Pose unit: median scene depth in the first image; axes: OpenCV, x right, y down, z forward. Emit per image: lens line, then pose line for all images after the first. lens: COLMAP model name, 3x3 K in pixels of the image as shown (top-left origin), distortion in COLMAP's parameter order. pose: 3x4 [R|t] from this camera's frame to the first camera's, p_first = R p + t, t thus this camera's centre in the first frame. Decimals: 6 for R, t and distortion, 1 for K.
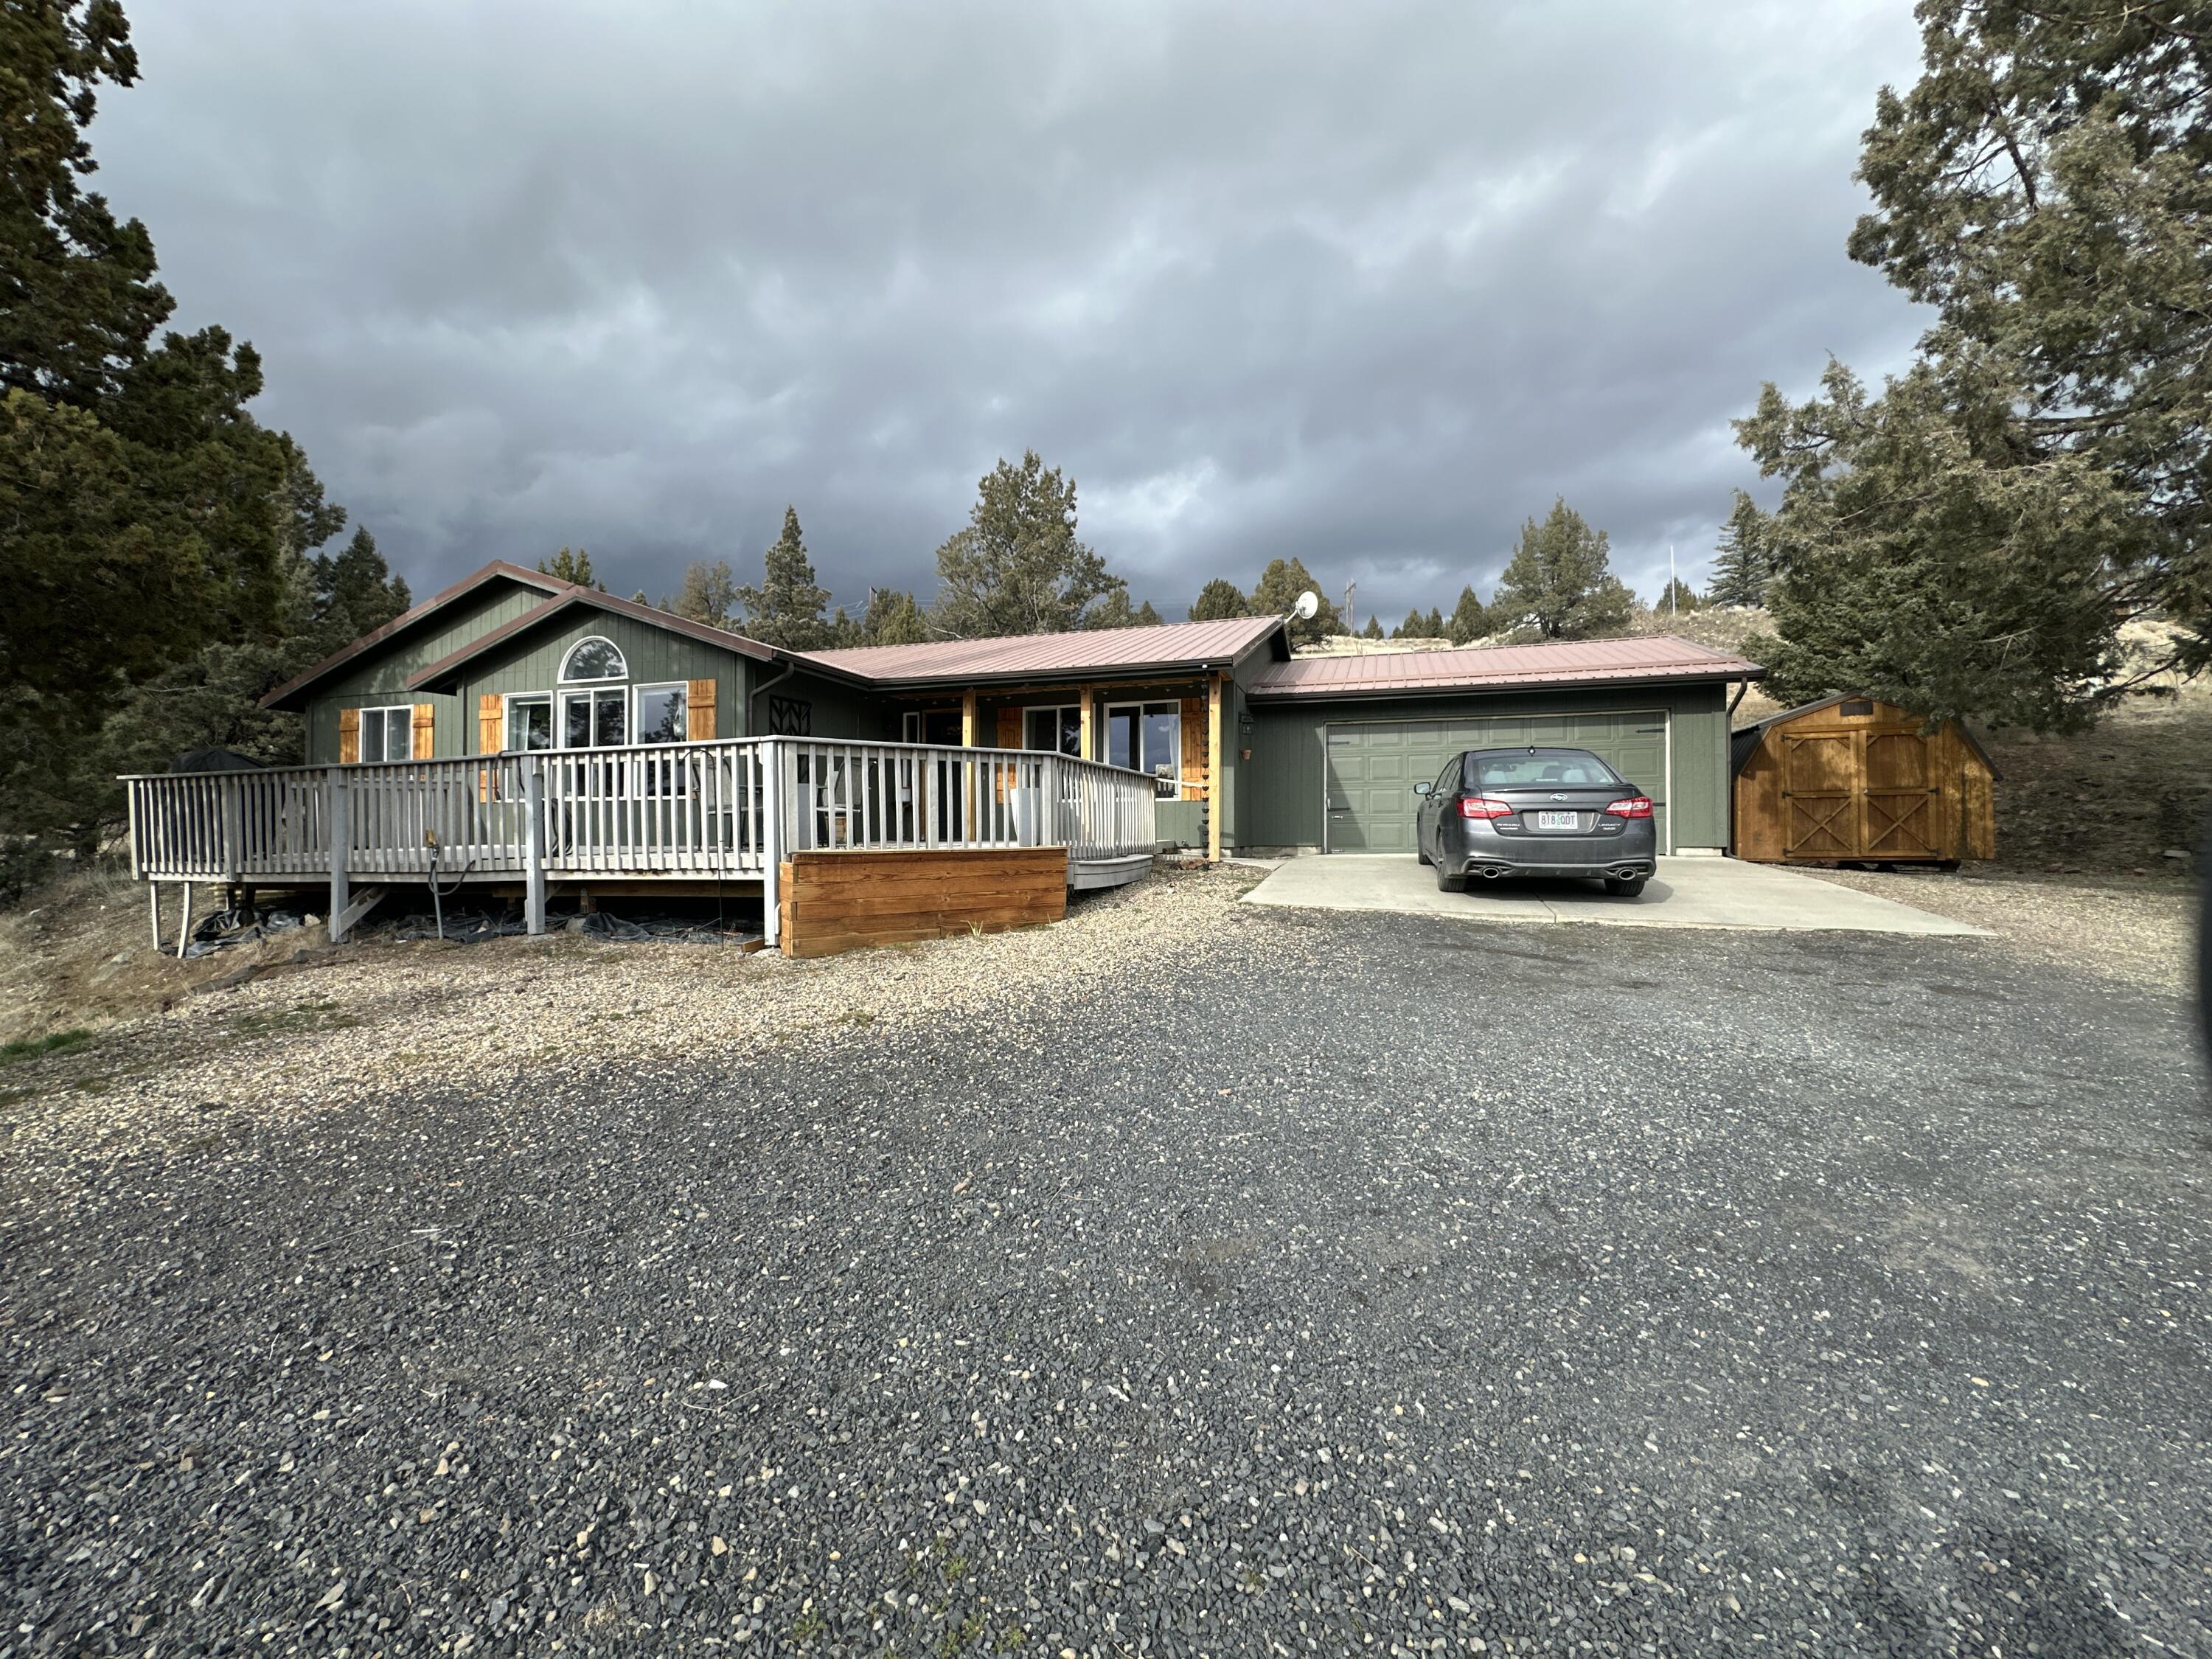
lens RADIAL K [[879.4, 0, 1106.0], [0, 879.4, 829.5], [0, 0, 1]] dist [-0.012792, 0.000010]
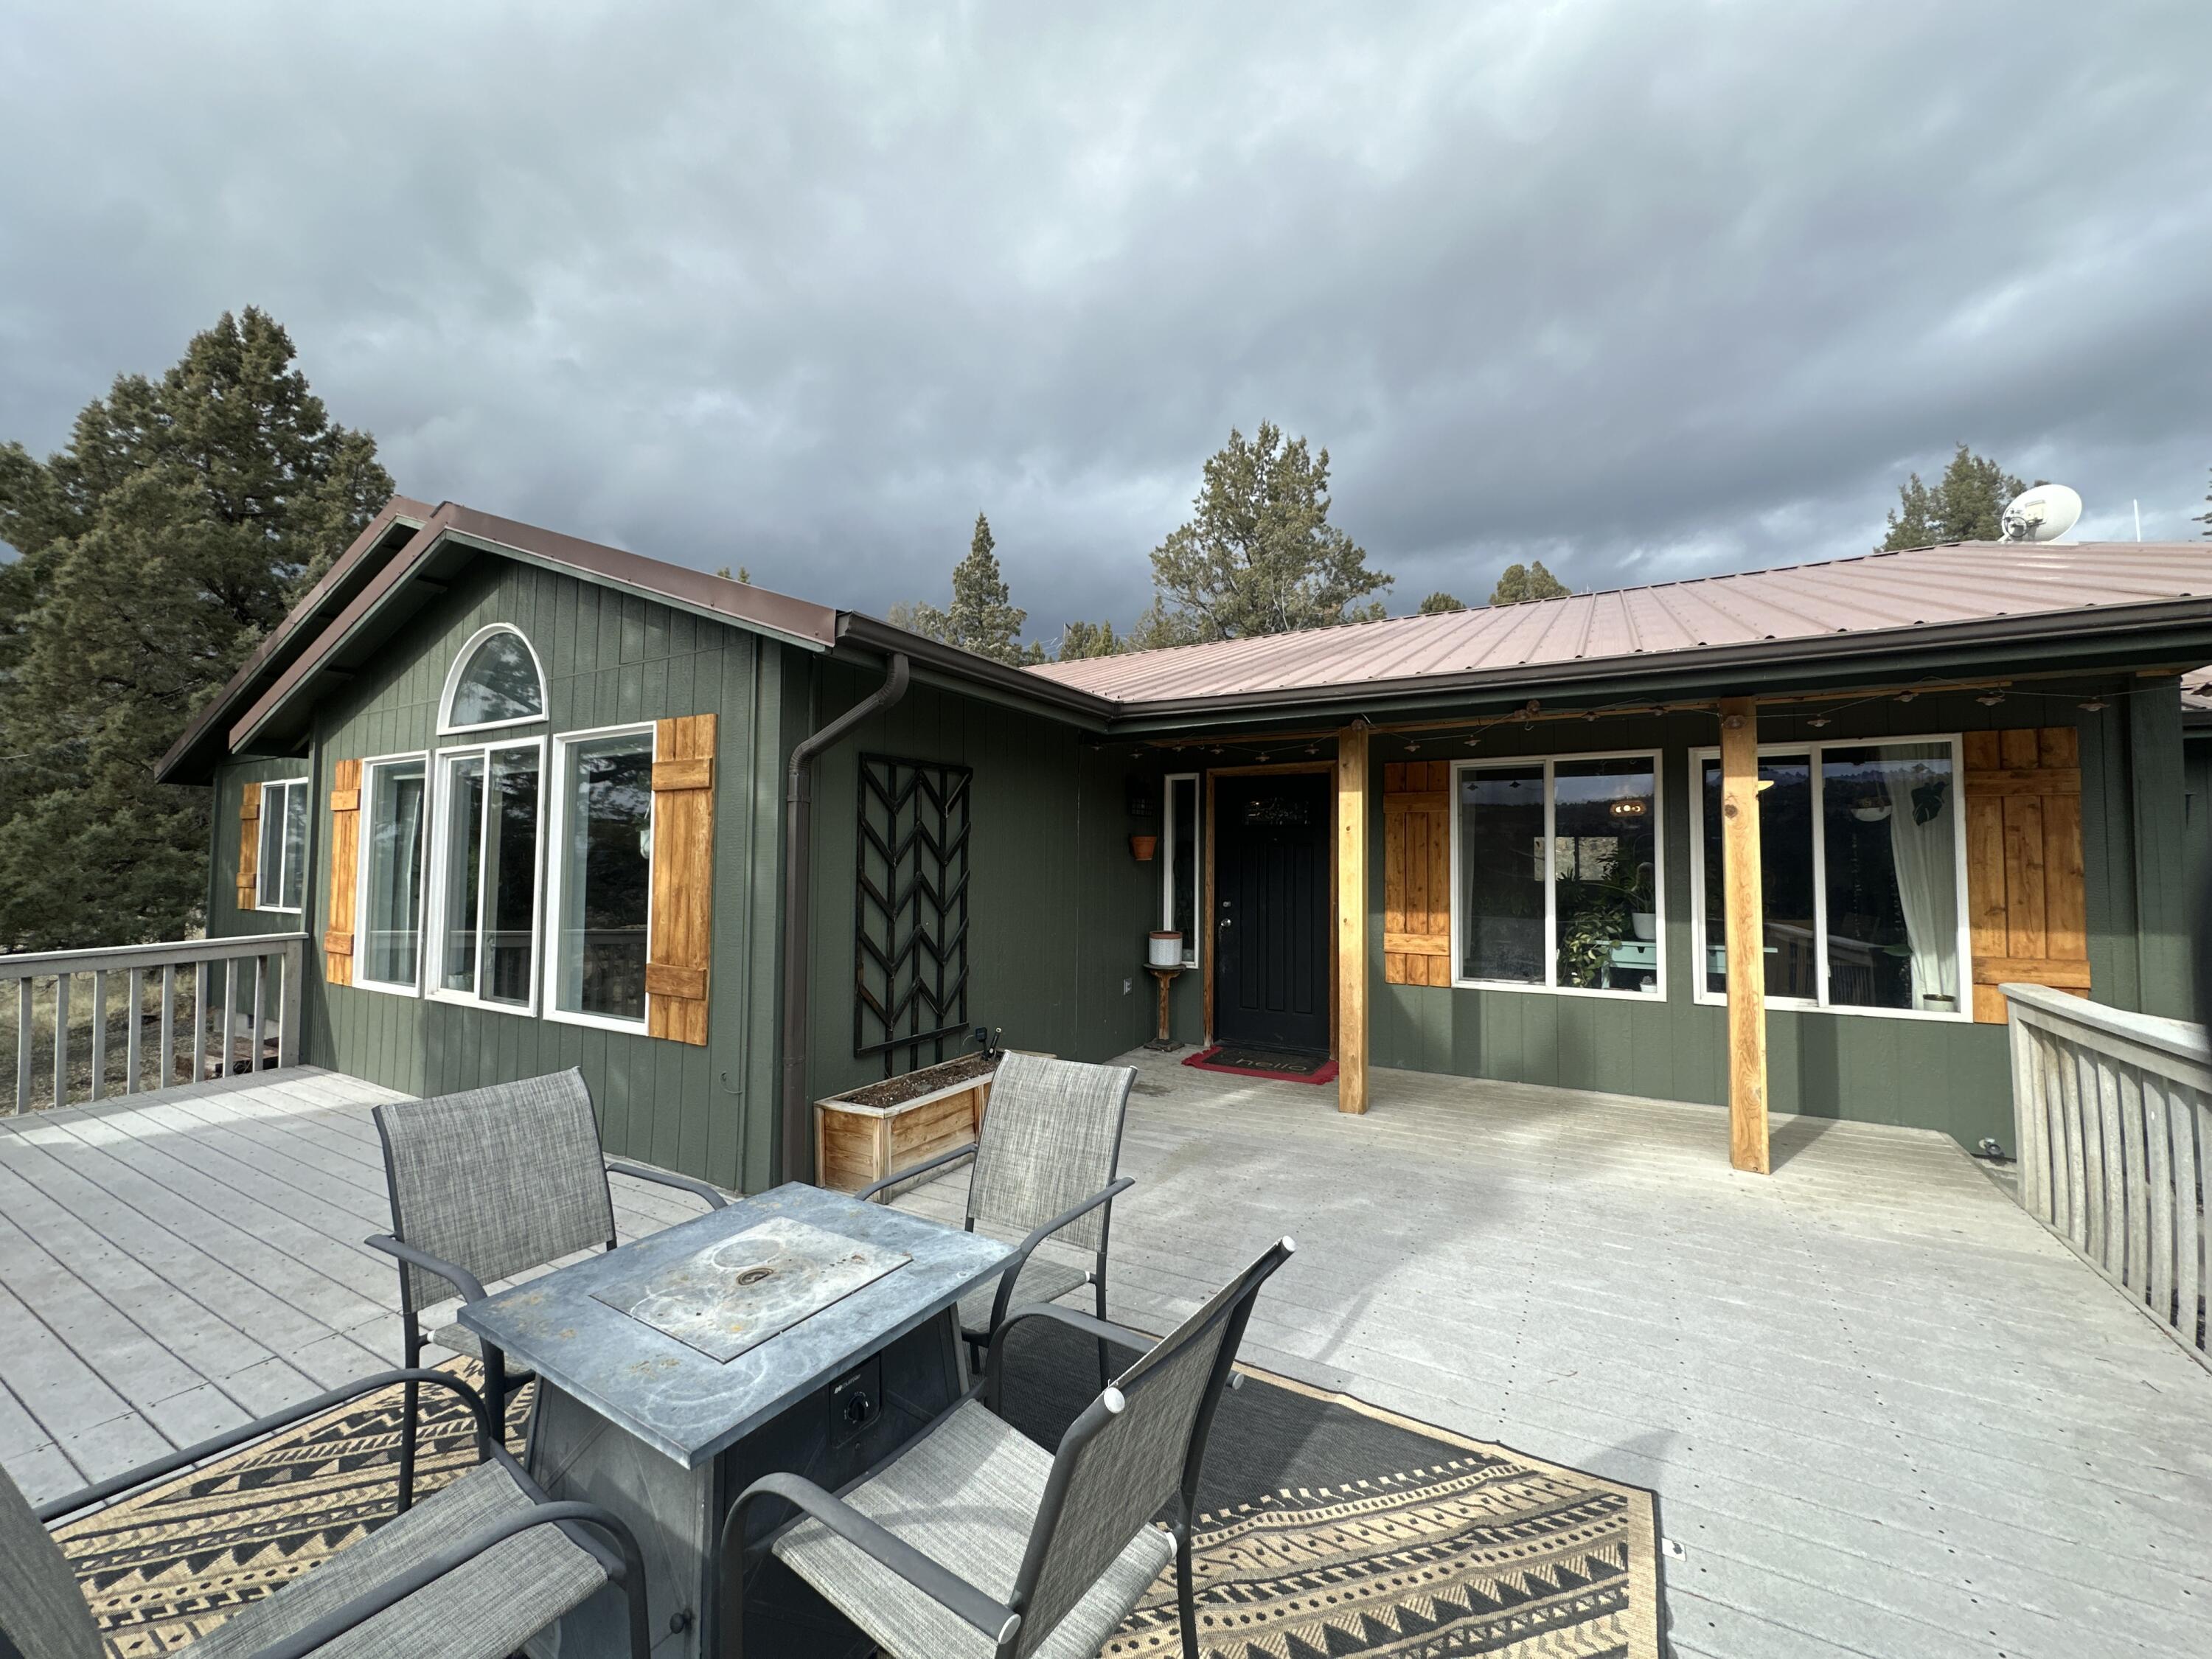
lens RADIAL K [[879.6, 0, 1109.6], [0, 879.6, 835.5], [0, 0, 1]] dist [-0.002664, 0.000321]
pose [[0.978307, -0.001265, -0.207156, -0.063344], [-0.004583, 0.999604, -0.027751, -0.033792], [0.207109, 0.028098, 0.977914, 0.205953]]
